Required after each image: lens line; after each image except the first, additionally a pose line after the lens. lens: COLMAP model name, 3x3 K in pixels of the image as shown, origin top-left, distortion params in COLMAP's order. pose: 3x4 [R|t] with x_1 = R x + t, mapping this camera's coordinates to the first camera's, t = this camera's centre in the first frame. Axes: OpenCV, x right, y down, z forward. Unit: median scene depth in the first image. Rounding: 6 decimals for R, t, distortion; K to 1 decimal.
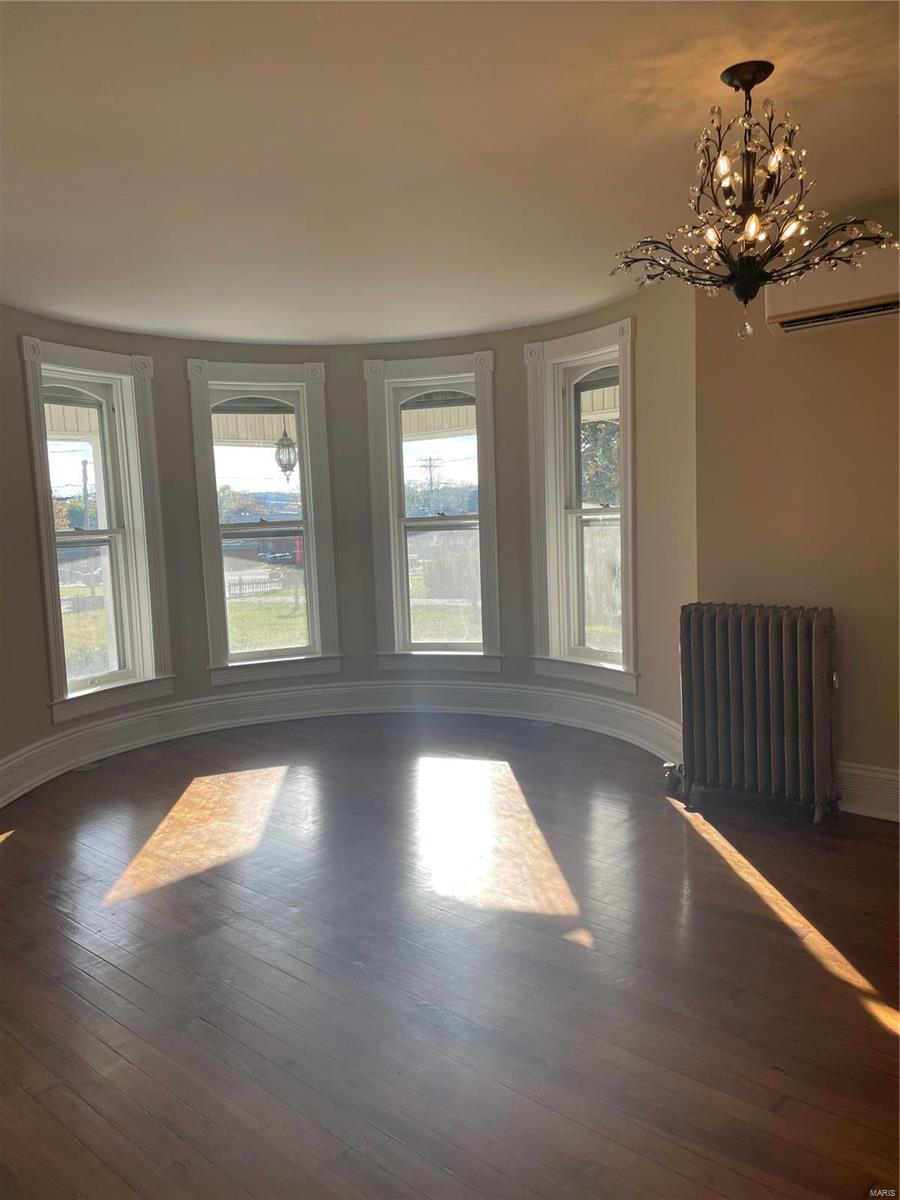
lens RADIAL K [[918.0, 0, 459.0], [0, 918.0, 618.3], [0, 0, 1]] dist [0.092695, -0.120753]
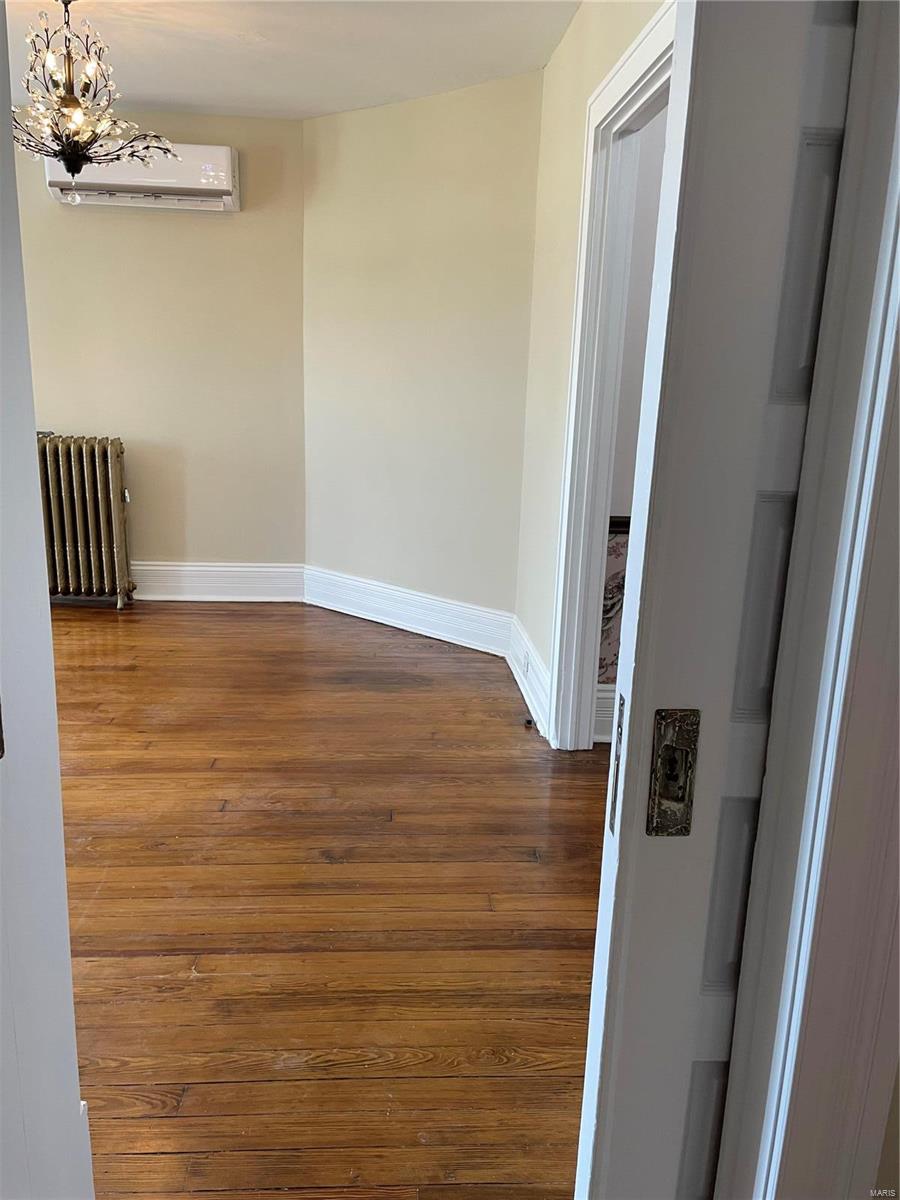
lens RADIAL K [[918.0, 0, 456.2], [0, 918.0, 608.0], [0, 0, 1]] dist [0.092695, -0.120753]
pose [[0.693885, -0.109620, 0.711694, -0.312640], [0.019020, 0.990790, 0.134065, 0.090782], [-0.719835, -0.079490, 0.689579, -0.322634]]
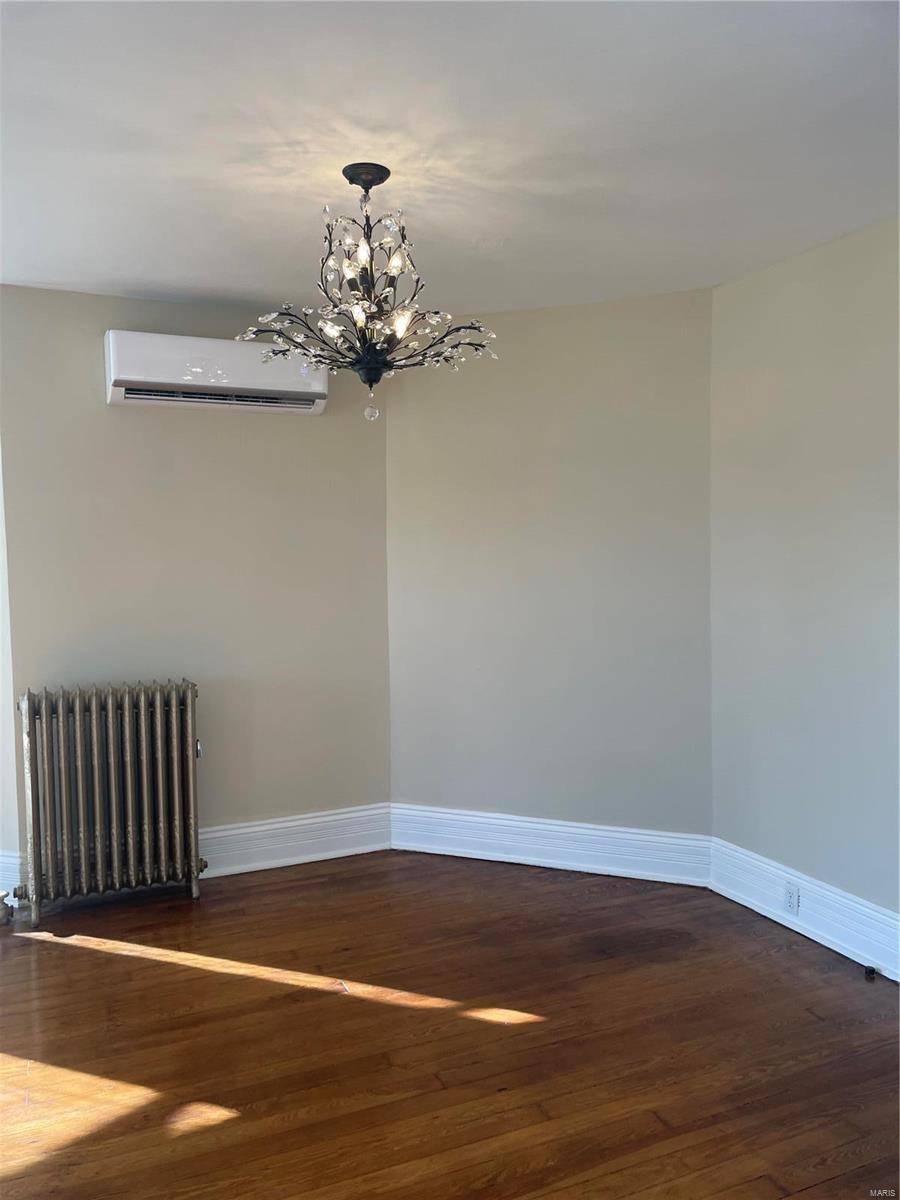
lens RADIAL K [[918.0, 0, 409.7], [0, 918.0, 595.3], [0, 0, 1]] dist [0.092695, -0.120753]
pose [[0.413145, -0.008020, 0.910630, -0.643884], [0.096927, 0.994668, -0.035215, -0.063117], [-0.905492, 0.102813, 0.411720, 0.569775]]
